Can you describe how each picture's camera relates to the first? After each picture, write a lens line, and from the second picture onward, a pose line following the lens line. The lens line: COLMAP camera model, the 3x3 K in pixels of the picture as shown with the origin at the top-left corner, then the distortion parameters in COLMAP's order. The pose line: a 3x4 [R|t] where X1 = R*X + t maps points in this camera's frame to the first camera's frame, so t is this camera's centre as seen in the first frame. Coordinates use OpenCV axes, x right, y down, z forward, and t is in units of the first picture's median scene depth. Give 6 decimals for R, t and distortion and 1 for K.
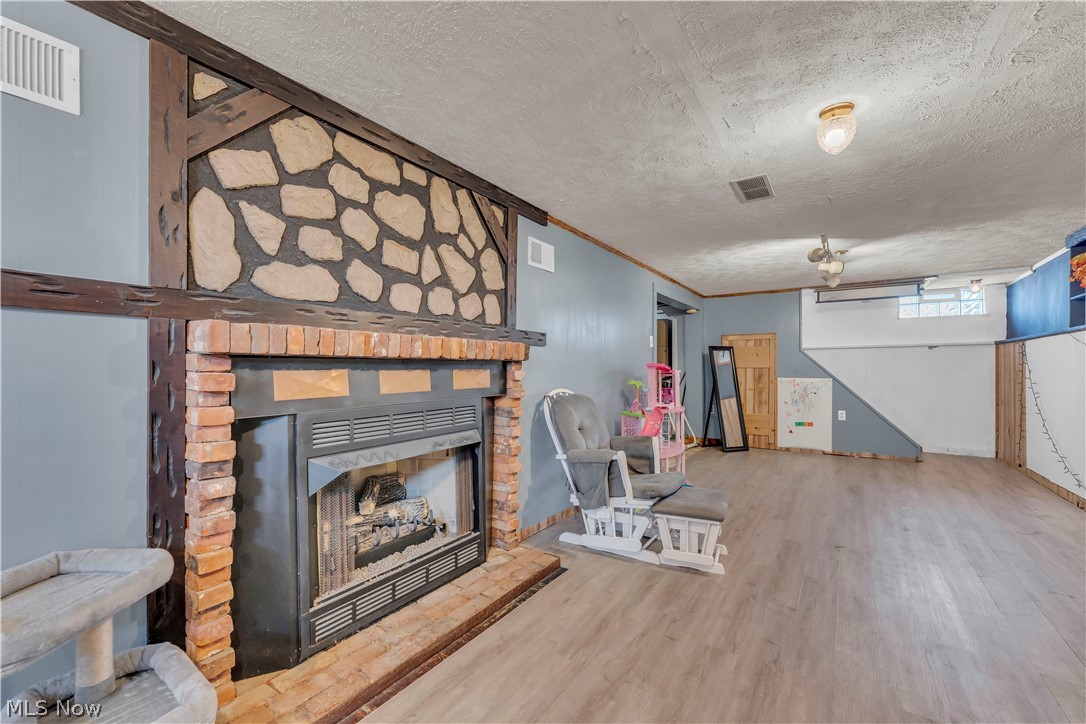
lens RADIAL K [[452.0, 0, 541.8], [0, 452.0, 369.5], [0, 0, 1]] dist [-0.001434, -0.000226]
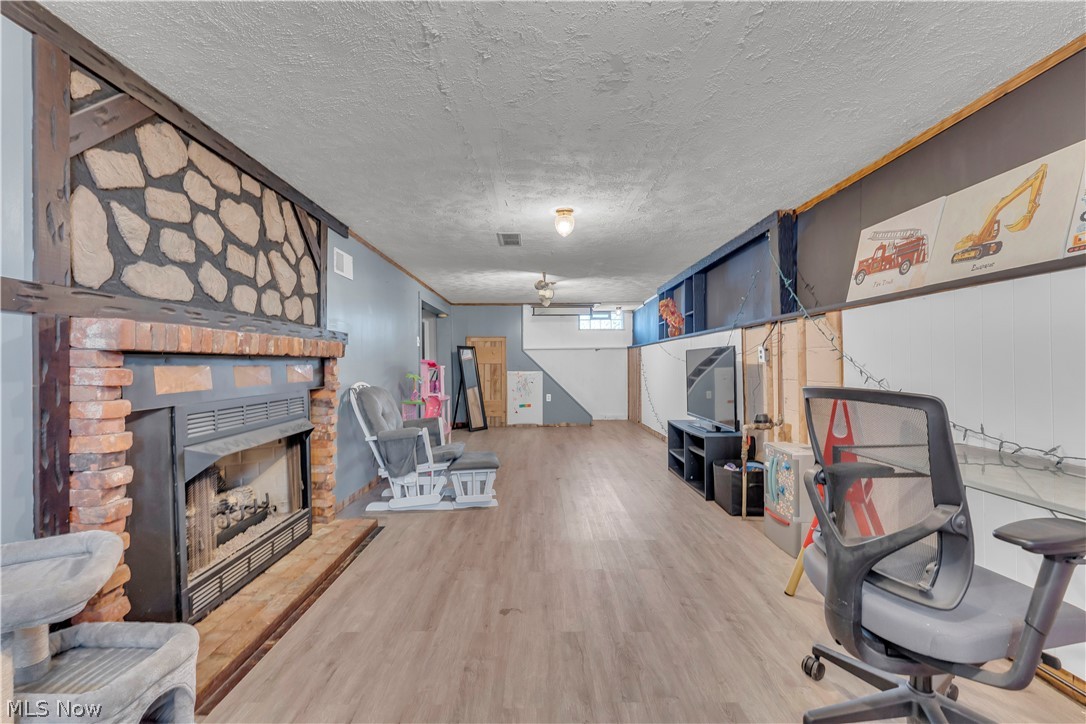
lens RADIAL K [[452.0, 0, 541.8], [0, 452.0, 369.5], [0, 0, 1]] dist [-0.001434, -0.000226]
pose [[0.820717, -0.009226, 0.571260, -0.315326], [0.004540, 0.999943, 0.009627, 0.002732], [-0.571316, -0.005308, 0.820713, -0.277673]]
